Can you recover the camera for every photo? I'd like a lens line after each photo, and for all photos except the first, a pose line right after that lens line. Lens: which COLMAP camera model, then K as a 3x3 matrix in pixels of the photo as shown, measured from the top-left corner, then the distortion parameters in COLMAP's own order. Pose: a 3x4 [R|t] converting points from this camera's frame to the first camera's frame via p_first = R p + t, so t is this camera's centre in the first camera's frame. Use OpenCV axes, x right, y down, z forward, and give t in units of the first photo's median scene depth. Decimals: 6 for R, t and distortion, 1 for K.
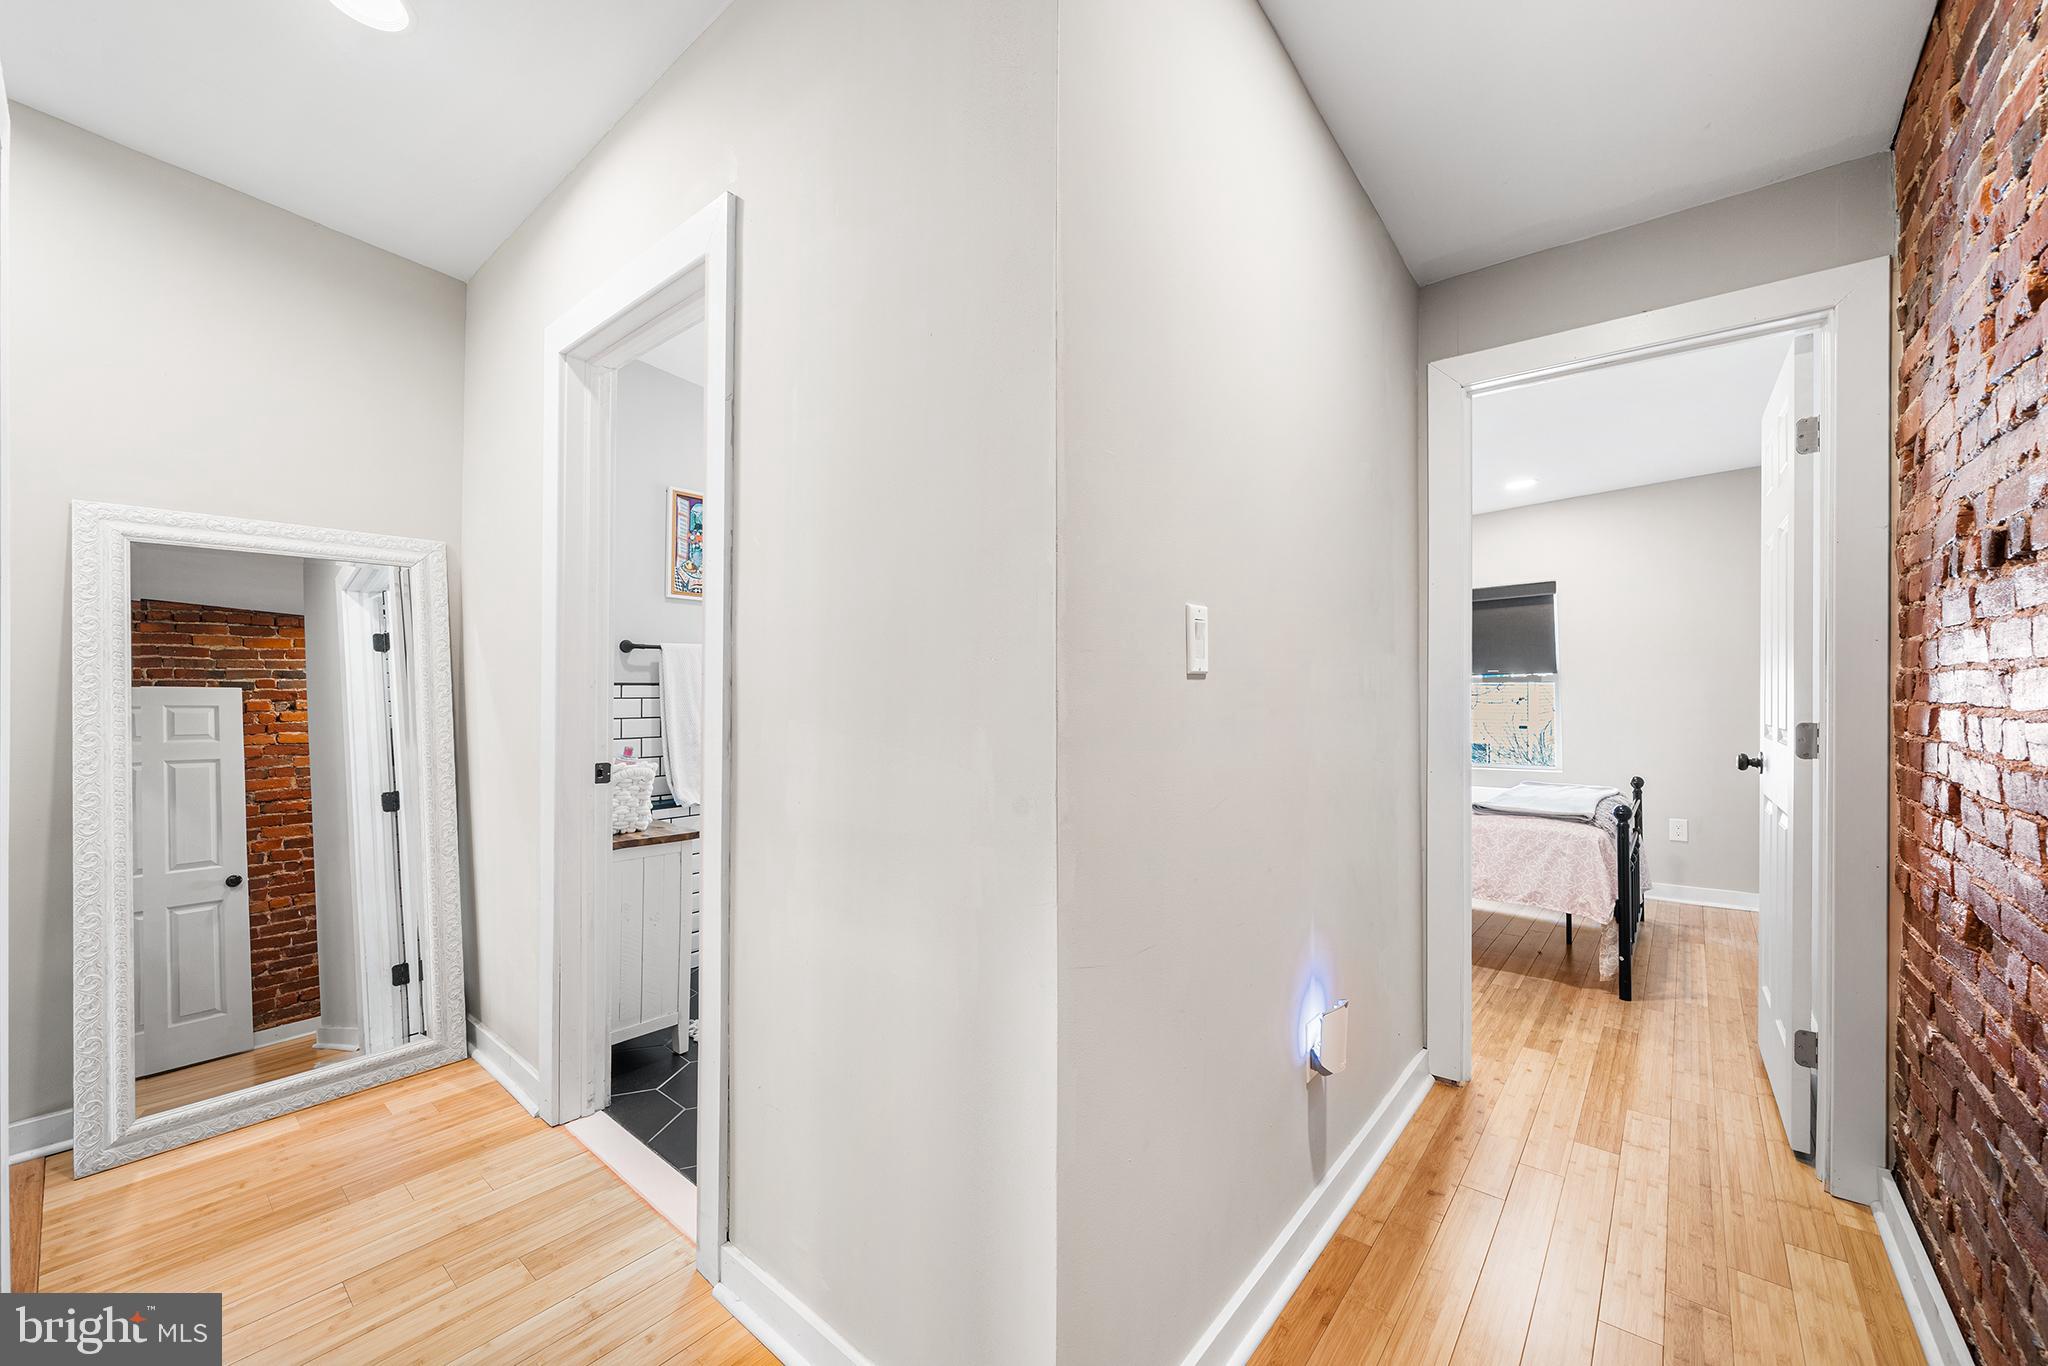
lens RADIAL K [[777.2, 0, 1023.9], [0, 777.2, 683.8], [0, 0, 1]] dist [-0.004150, 0.000296]
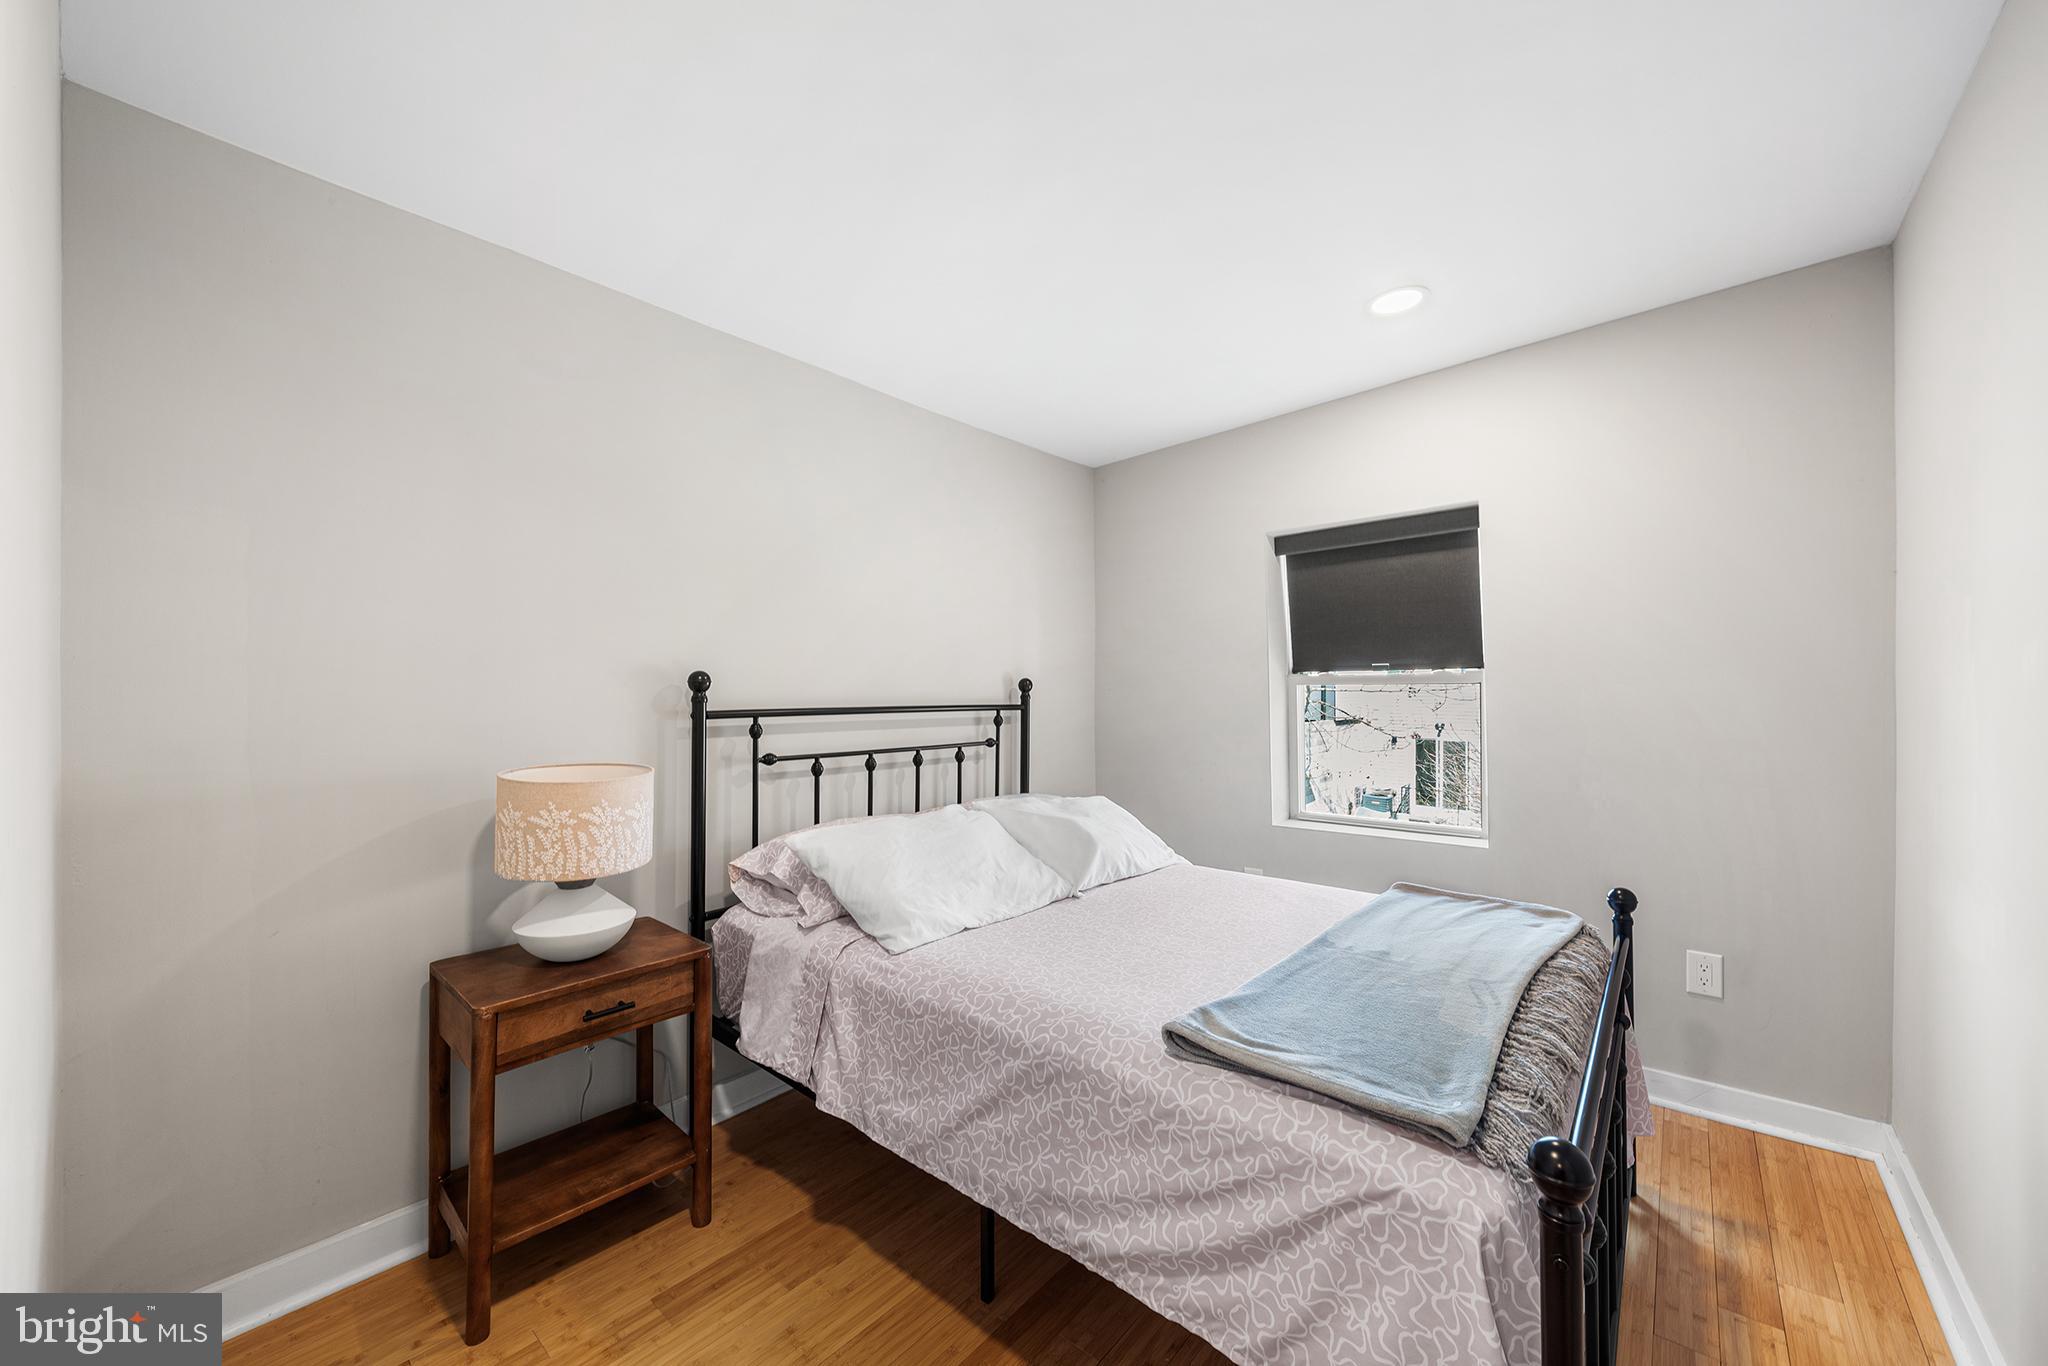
lens RADIAL K [[777.2, 0, 1017.0], [0, 777.2, 689.2], [0, 0, 1]] dist [-0.004150, 0.000296]
pose [[0.999998, -0.000036, -0.001890, 0.393628], [0.000045, 0.999988, 0.004998, -0.003117], [0.001890, -0.004998, 0.999986, 0.491346]]
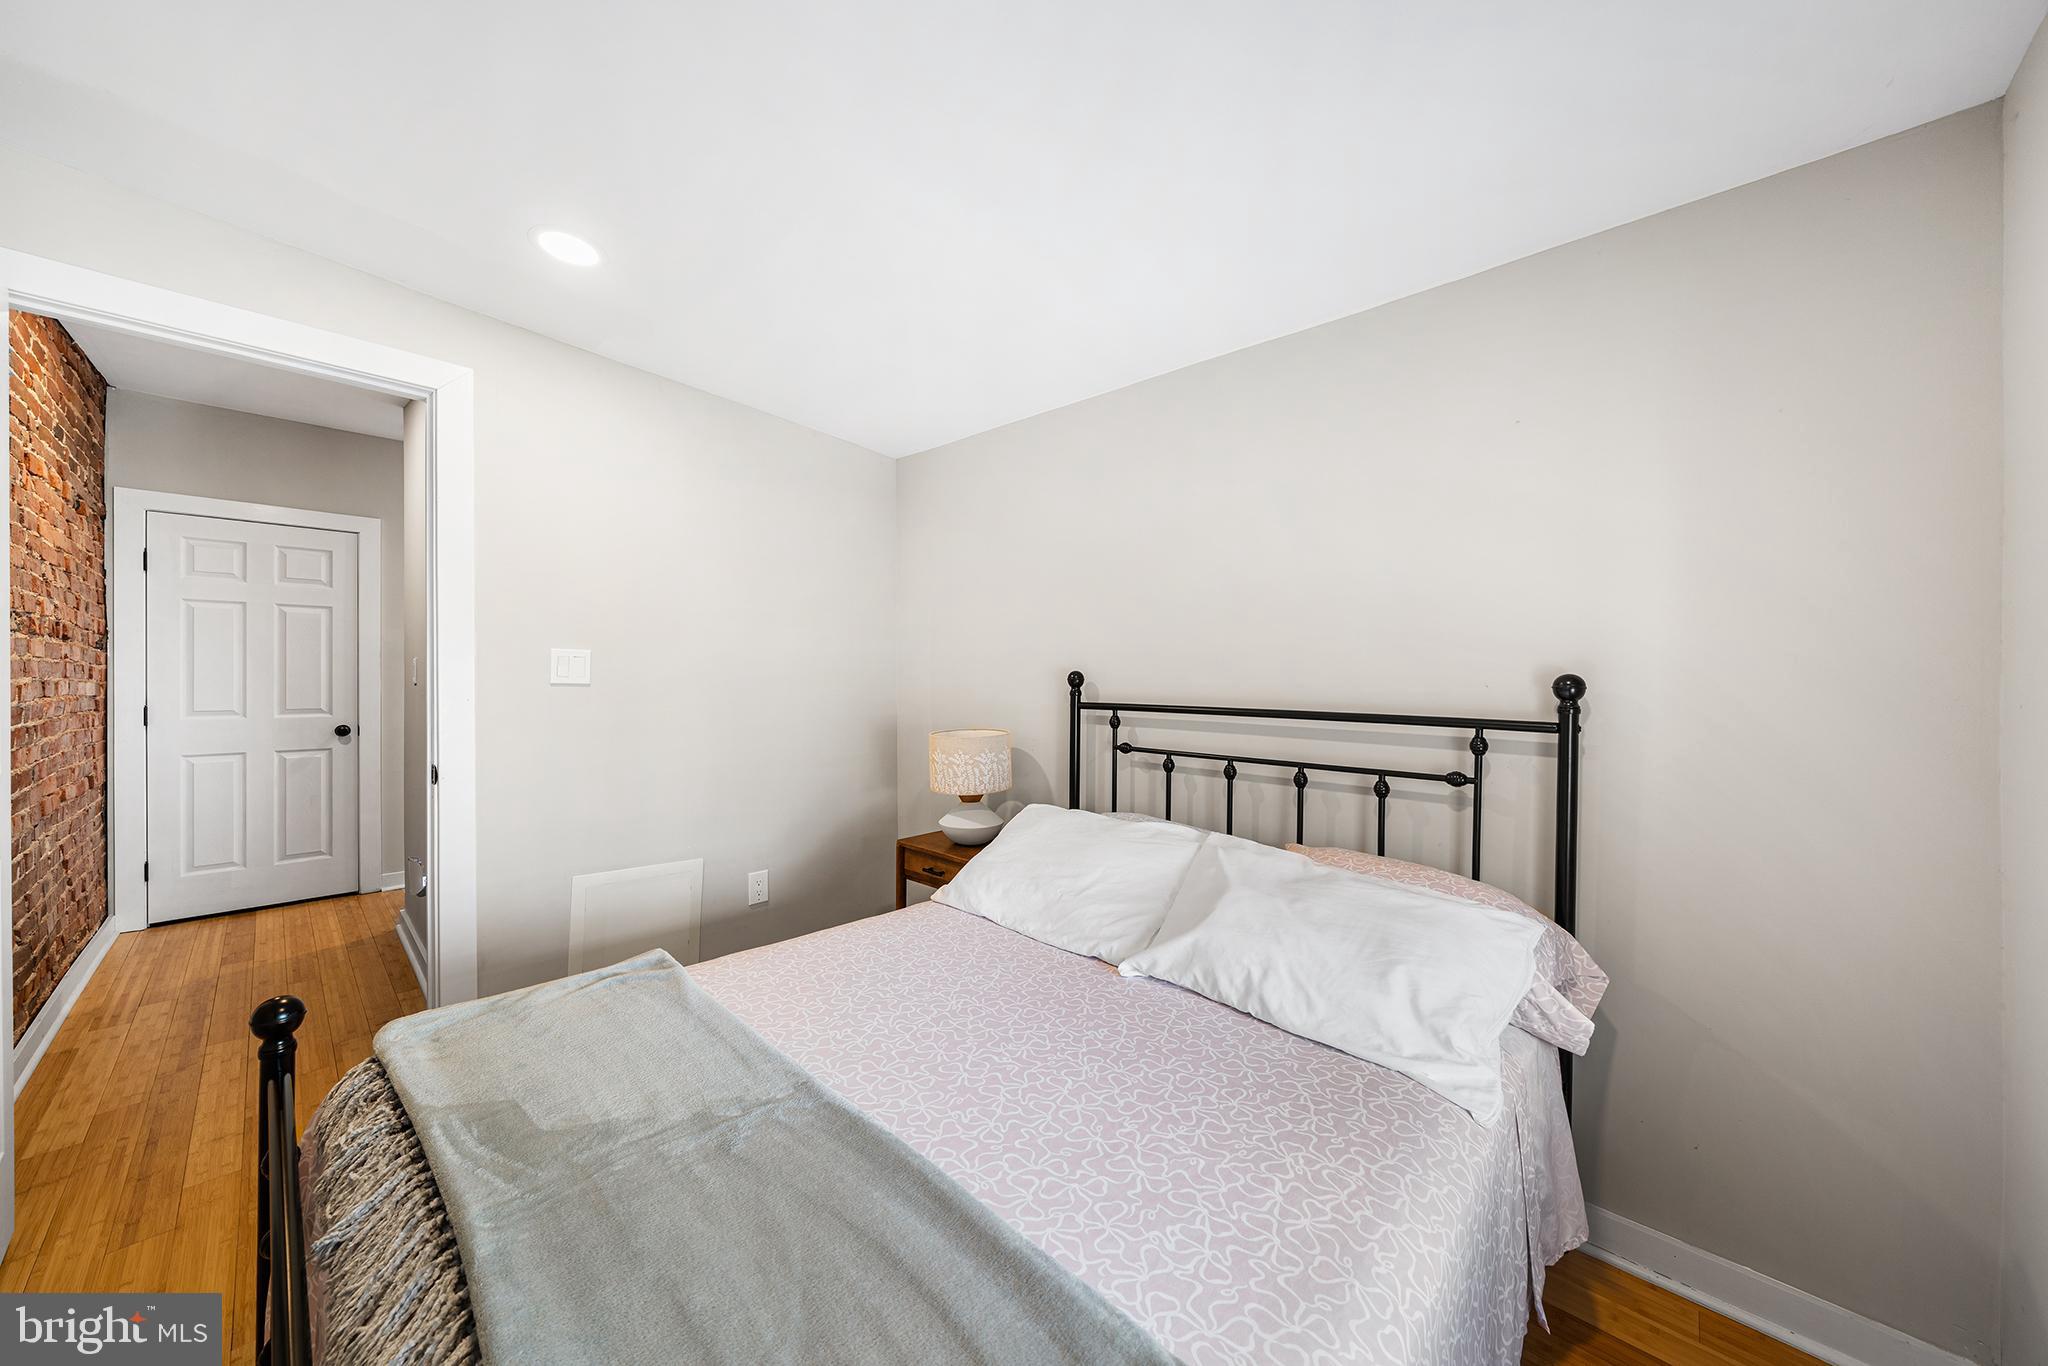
lens RADIAL K [[714.3, 0, 1016.7], [0, 714.3, 681.3], [0, 0, 1]] dist [-0.003273, -0.000164]
pose [[-0.040193, 0.002410, -0.999189, 0.652824], [-0.009453, 0.999951, 0.002793, -0.004339], [0.999147, 0.009558, -0.040169, 0.808398]]
